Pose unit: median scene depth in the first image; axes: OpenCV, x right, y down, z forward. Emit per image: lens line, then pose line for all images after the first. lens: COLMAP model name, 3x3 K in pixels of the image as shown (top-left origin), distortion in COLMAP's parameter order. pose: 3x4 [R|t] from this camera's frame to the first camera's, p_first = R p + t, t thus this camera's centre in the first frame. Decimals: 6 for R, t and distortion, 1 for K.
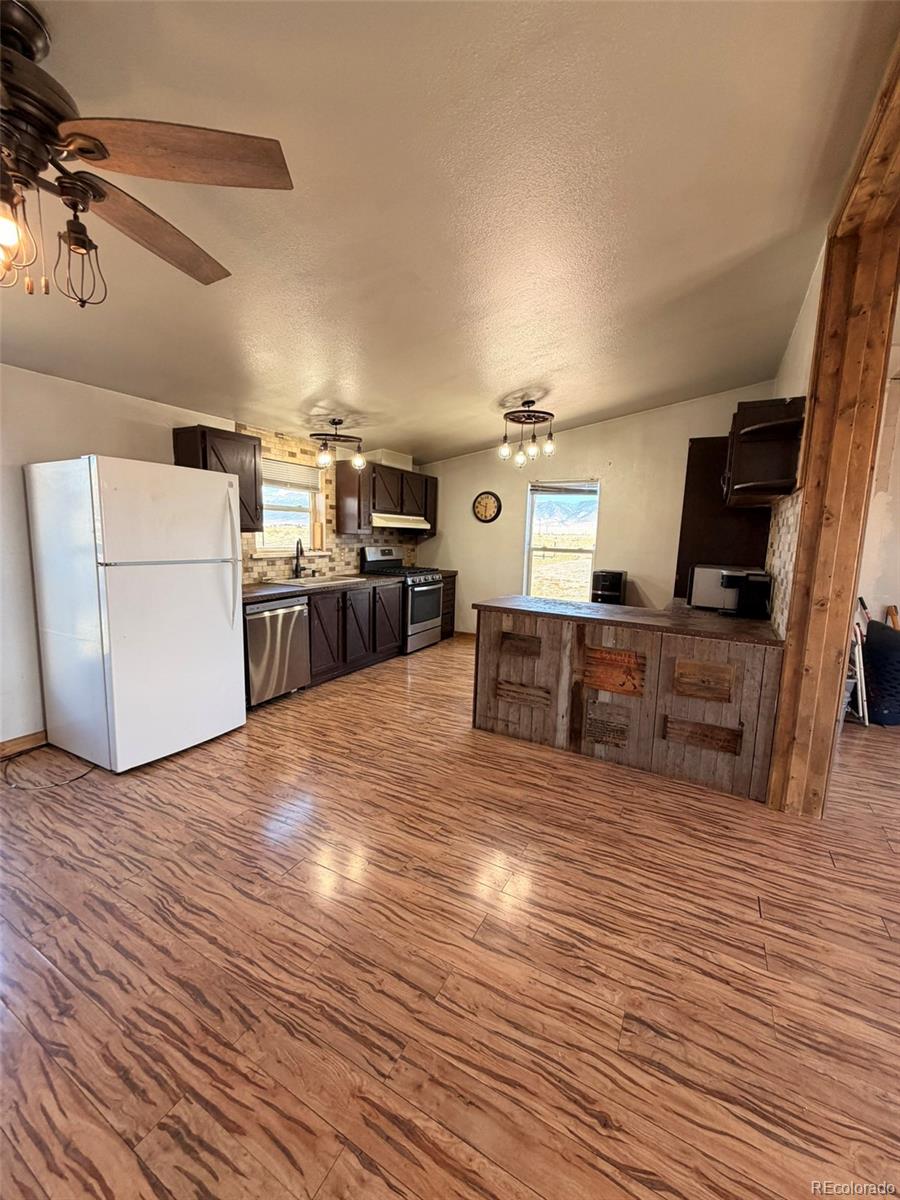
lens RADIAL K [[475.5, 0, 449.5], [0, 475.5, 594.0], [0, 0, 1]] dist [-0.001003, 0.000332]
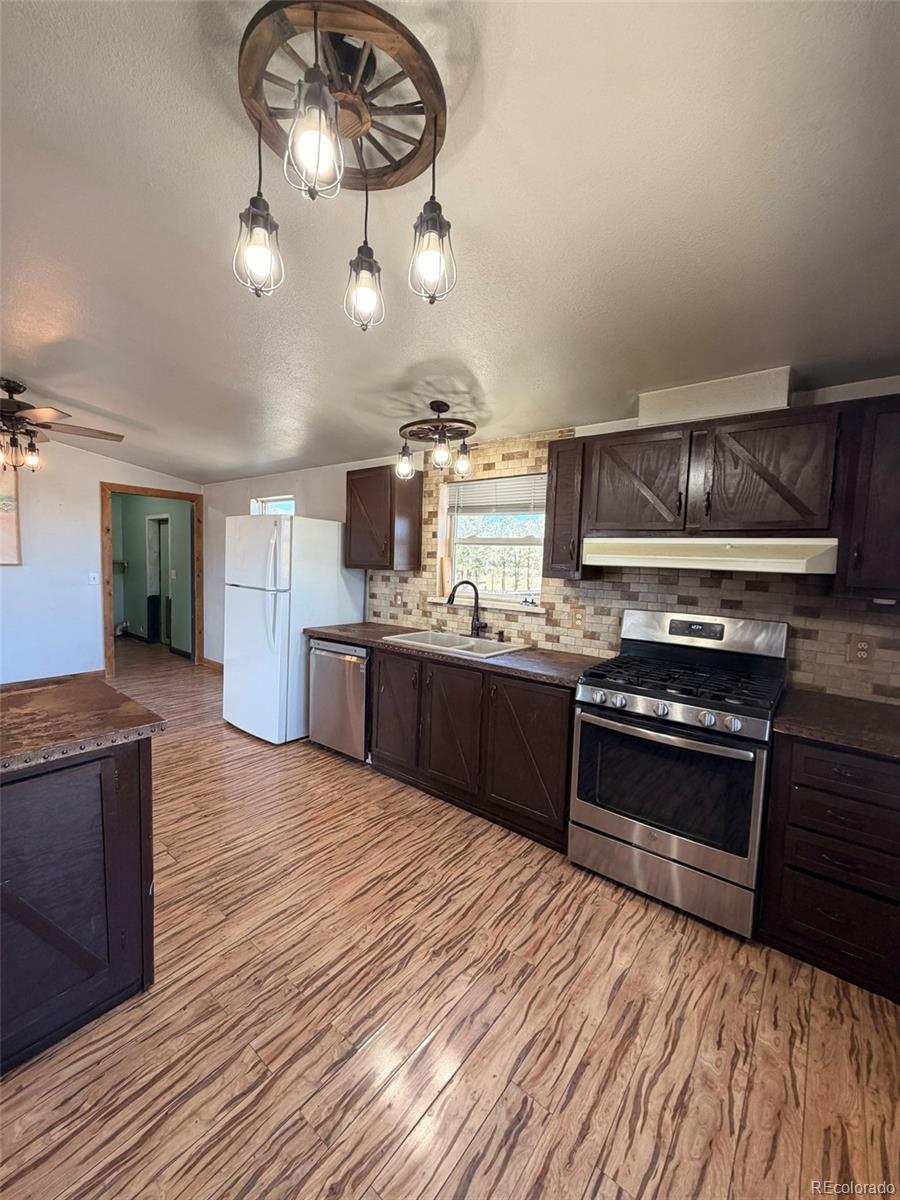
lens RADIAL K [[475.5, 0, 449.5], [0, 475.5, 594.0], [0, 0, 1]] dist [-0.001003, 0.000332]
pose [[-0.172829, 0.031251, -0.984456, 0.601342], [-0.164849, 0.984480, 0.060193, -0.207132], [0.971059, 0.172690, -0.164995, 1.660071]]
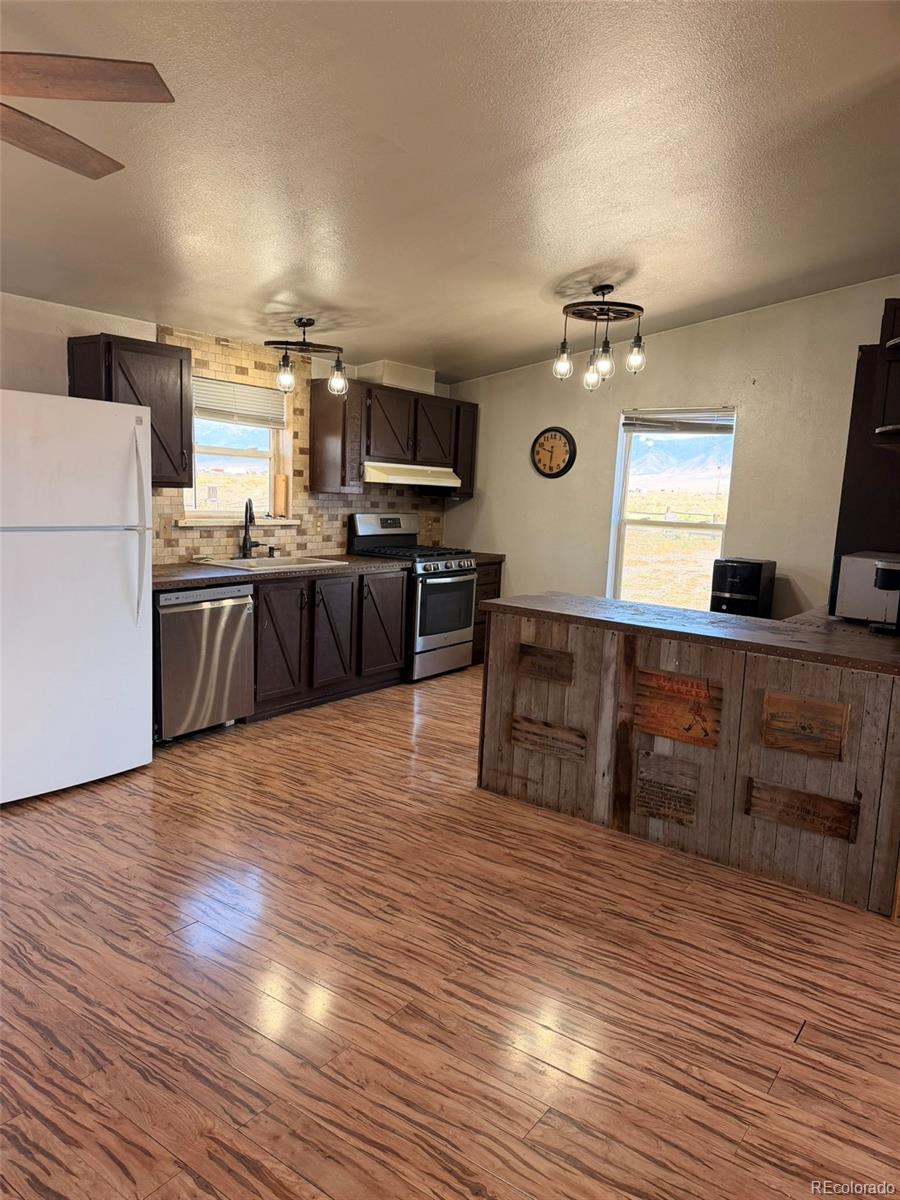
lens RADIAL K [[838.8, 0, 442.4], [0, 838.8, 600.6], [0, 0, 1]] dist [0.080590, -0.098935]
pose [[0.991152, 0.032681, -0.128643, 0.163165], [-0.032206, 0.999465, 0.005773, 0.015989], [0.128763, -0.001579, 0.991674, -0.202189]]
